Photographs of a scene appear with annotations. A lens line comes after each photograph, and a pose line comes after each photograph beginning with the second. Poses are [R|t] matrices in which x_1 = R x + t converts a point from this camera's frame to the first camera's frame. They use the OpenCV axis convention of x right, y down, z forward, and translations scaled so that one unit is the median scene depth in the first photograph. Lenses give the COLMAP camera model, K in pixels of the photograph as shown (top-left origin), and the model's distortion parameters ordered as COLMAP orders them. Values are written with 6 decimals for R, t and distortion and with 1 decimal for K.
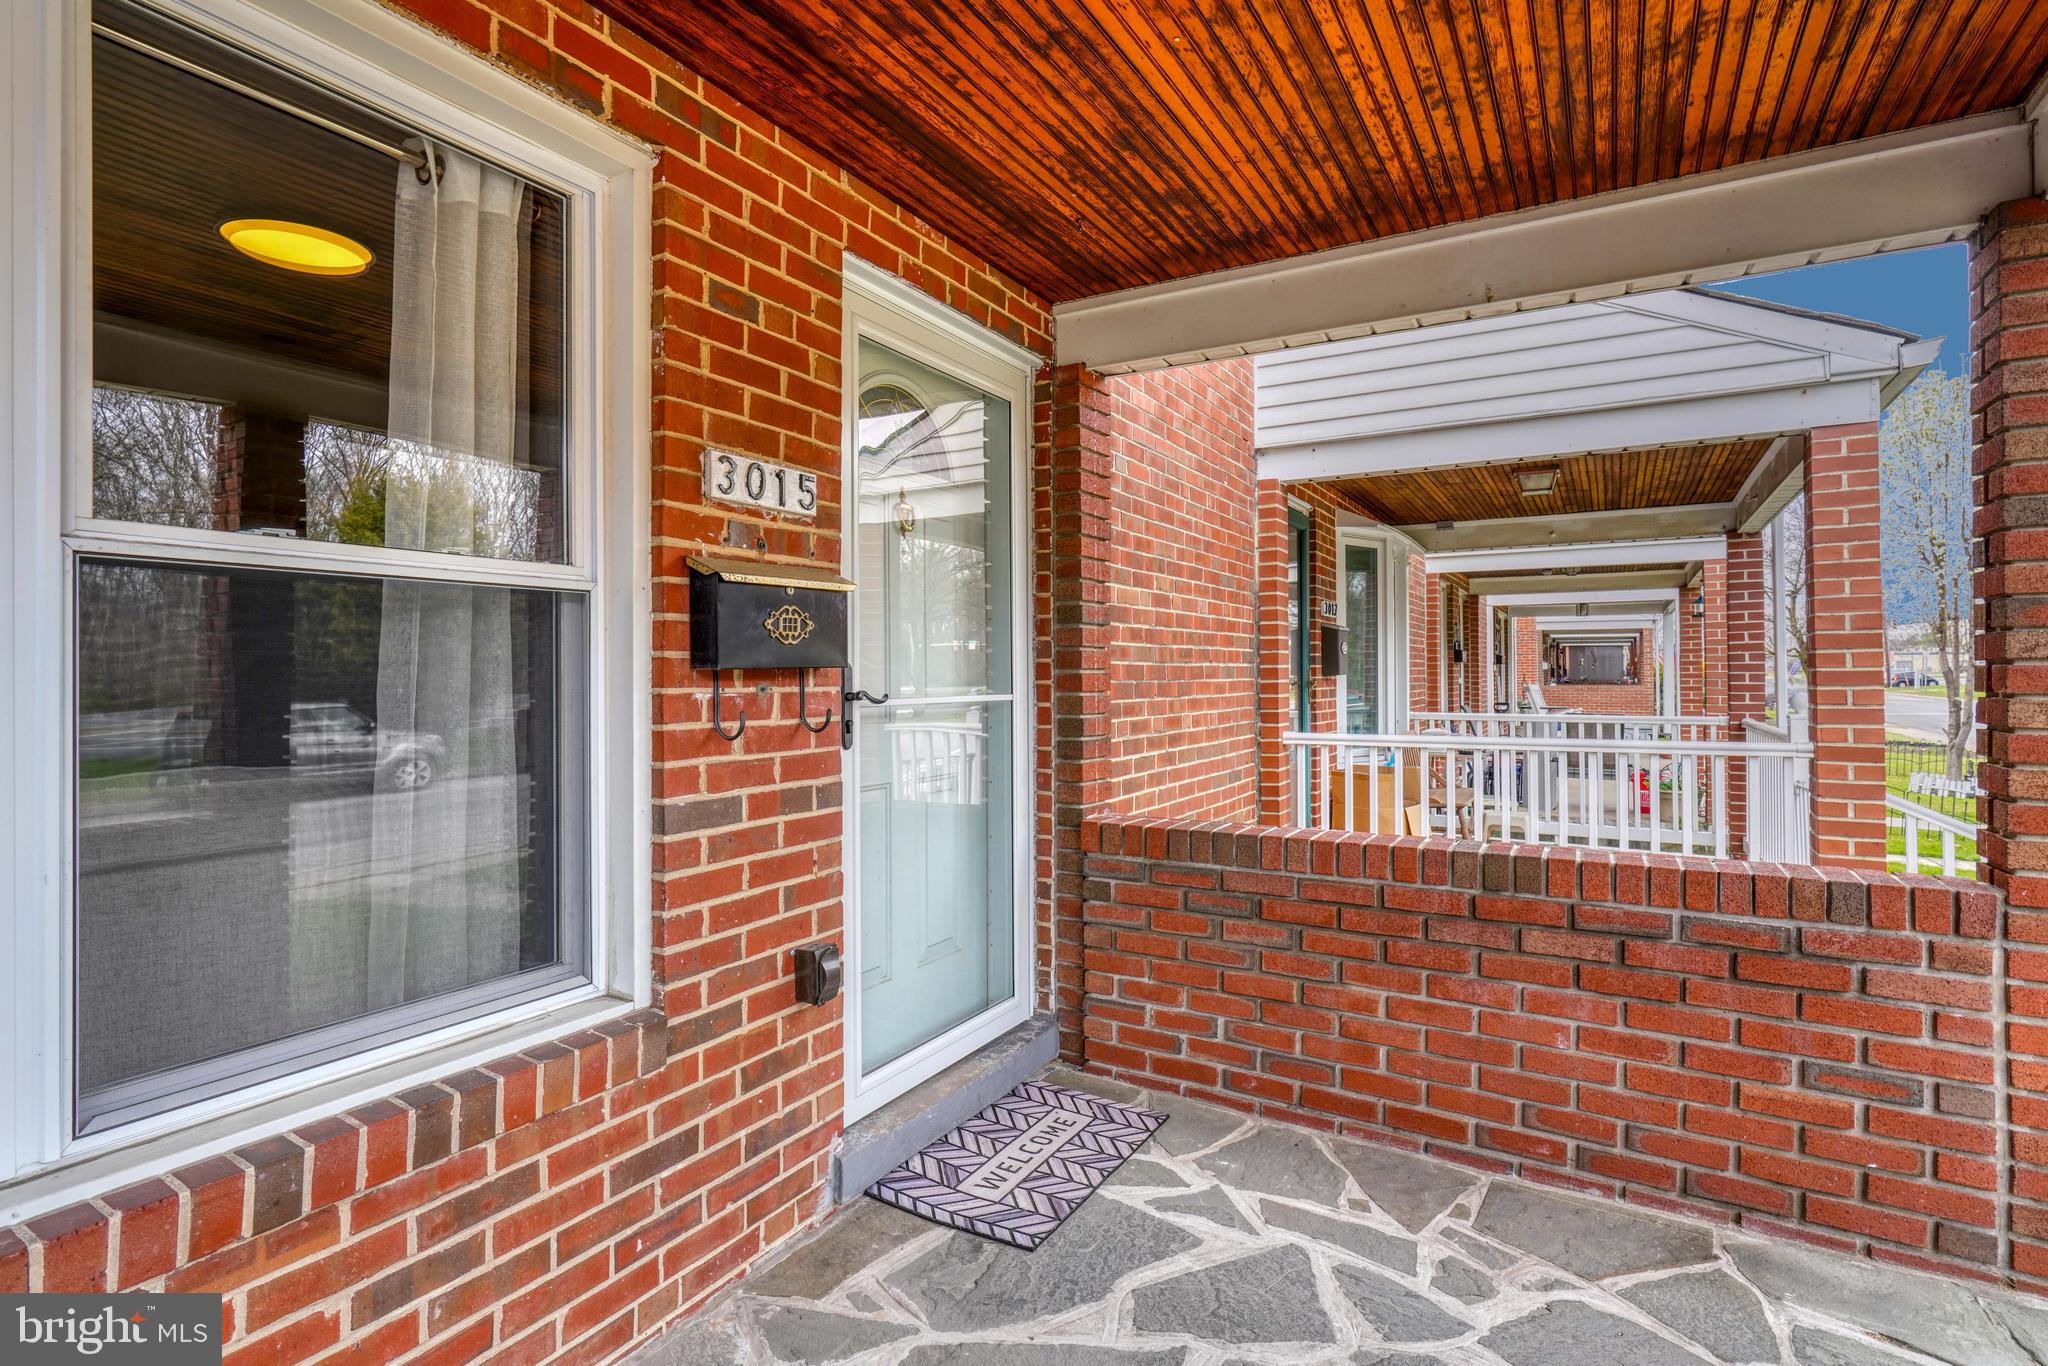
lens RADIAL K [[1035.2, 0, 1019.7], [0, 1035.2, 672.3], [0, 0, 1]] dist [-0.022643, -0.000119]
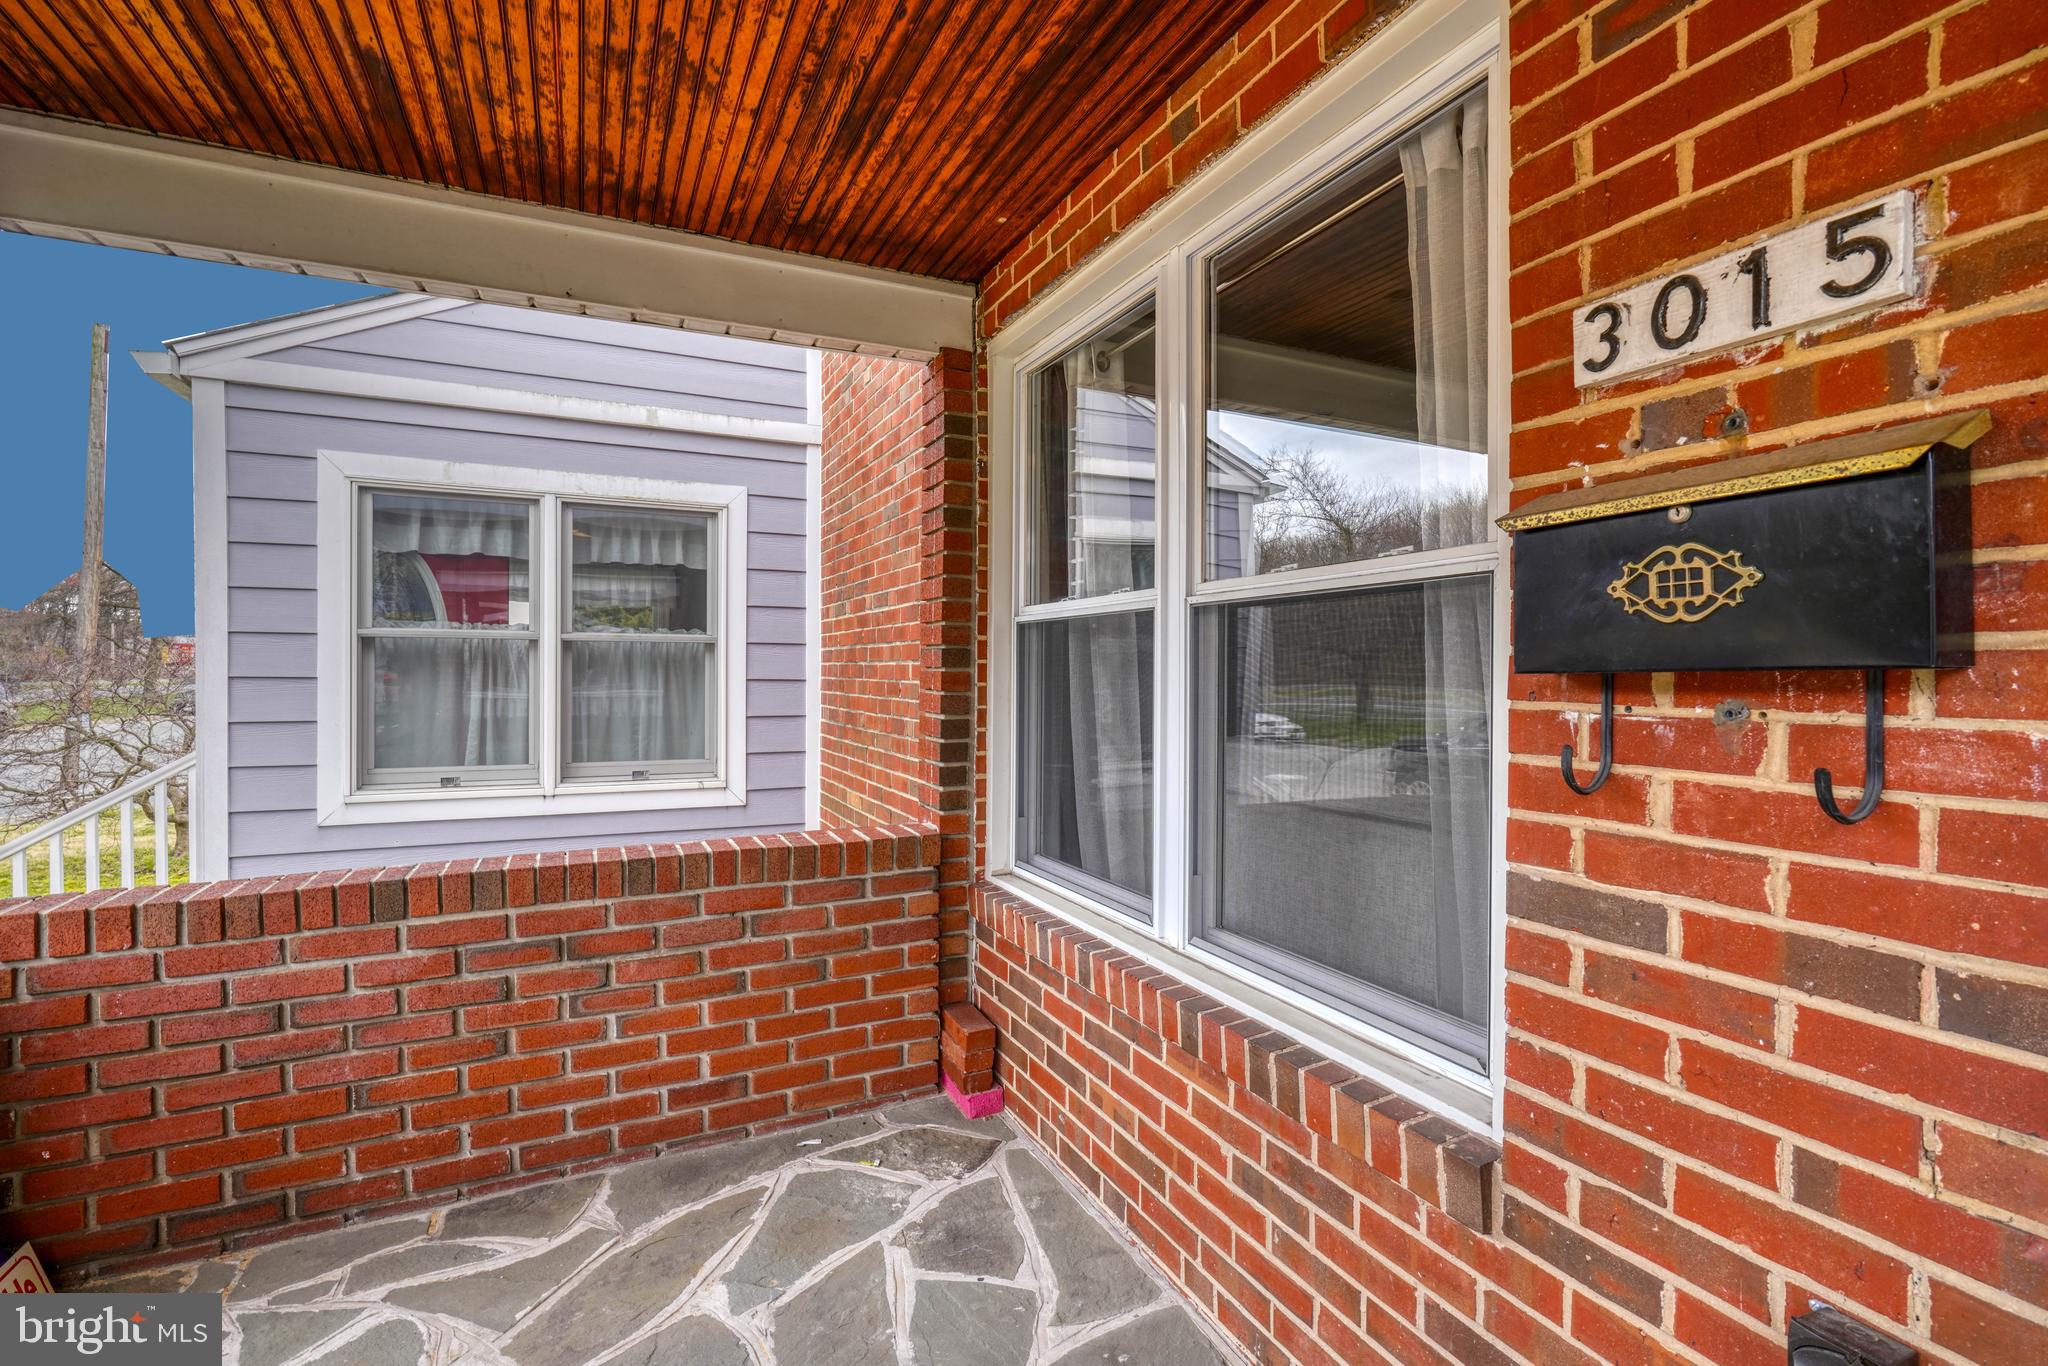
lens RADIAL K [[918.1, 0, 1027.1], [0, 918.1, 676.9], [0, 0, 1]] dist [-0.012589, 0.004973]
pose [[-0.560638, 0.009729, -0.828004, 0.313881], [0.004110, 0.999951, 0.008967, -0.006532], [0.828051, 0.001625, -0.560650, 0.994550]]
